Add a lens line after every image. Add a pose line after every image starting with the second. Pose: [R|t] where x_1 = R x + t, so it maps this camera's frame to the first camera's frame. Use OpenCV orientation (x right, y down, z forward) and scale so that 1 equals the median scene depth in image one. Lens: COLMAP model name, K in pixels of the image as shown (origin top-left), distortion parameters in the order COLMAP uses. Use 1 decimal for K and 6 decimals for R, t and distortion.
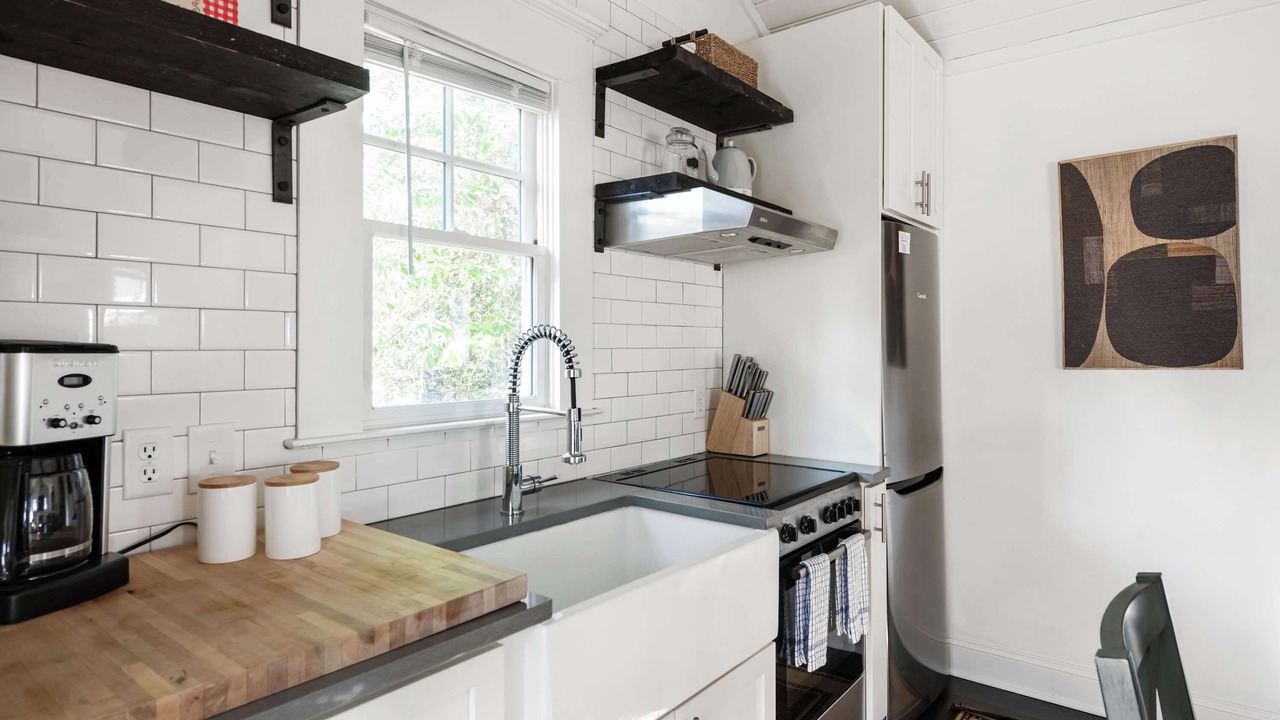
lens RADIAL K [[747.7, 0, 648.0], [0, 747.7, 348.2], [0, 0, 1]] dist [0.007134, 0.000925]
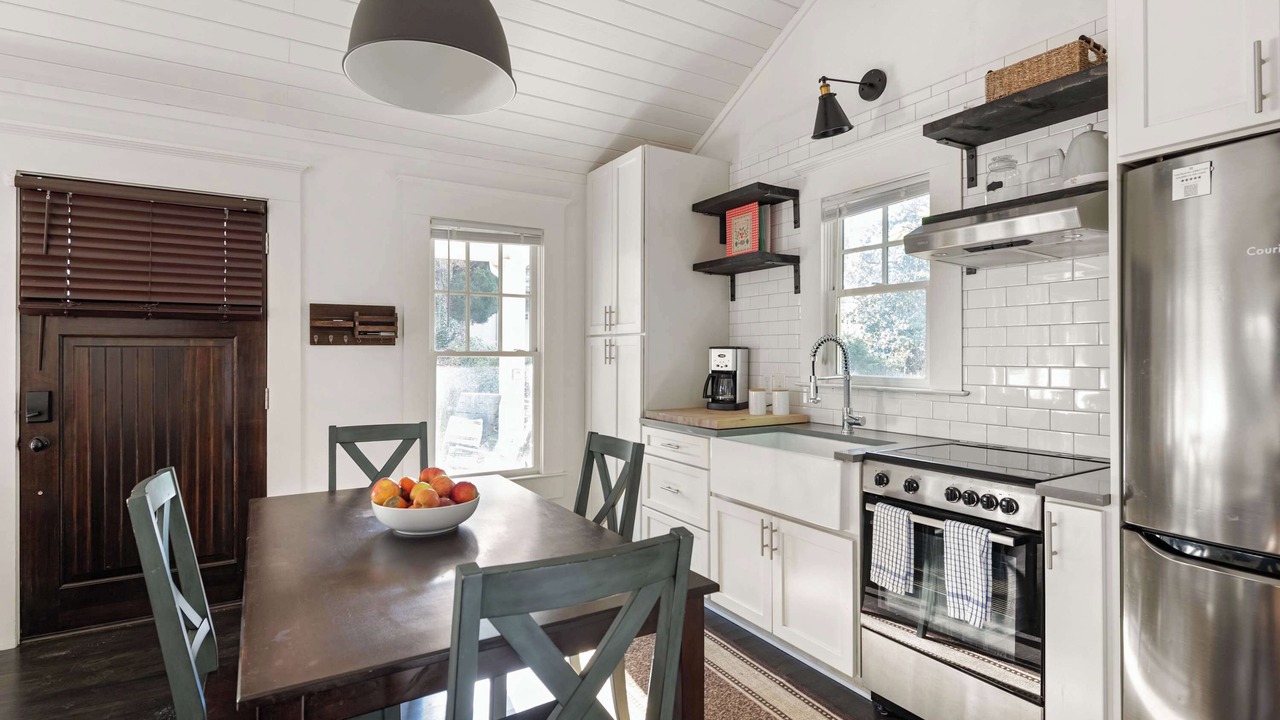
lens RADIAL K [[631.0, 0, 643.7], [0, 631.0, 355.6], [0, 0, 1]] dist [0.006677, 0.000428]
pose [[-0.360049, 0.000913, -0.932933, 1.173574], [-0.004326, 0.999987, 0.002648, 0.015756], [0.932923, 0.004990, -0.360040, 0.839121]]
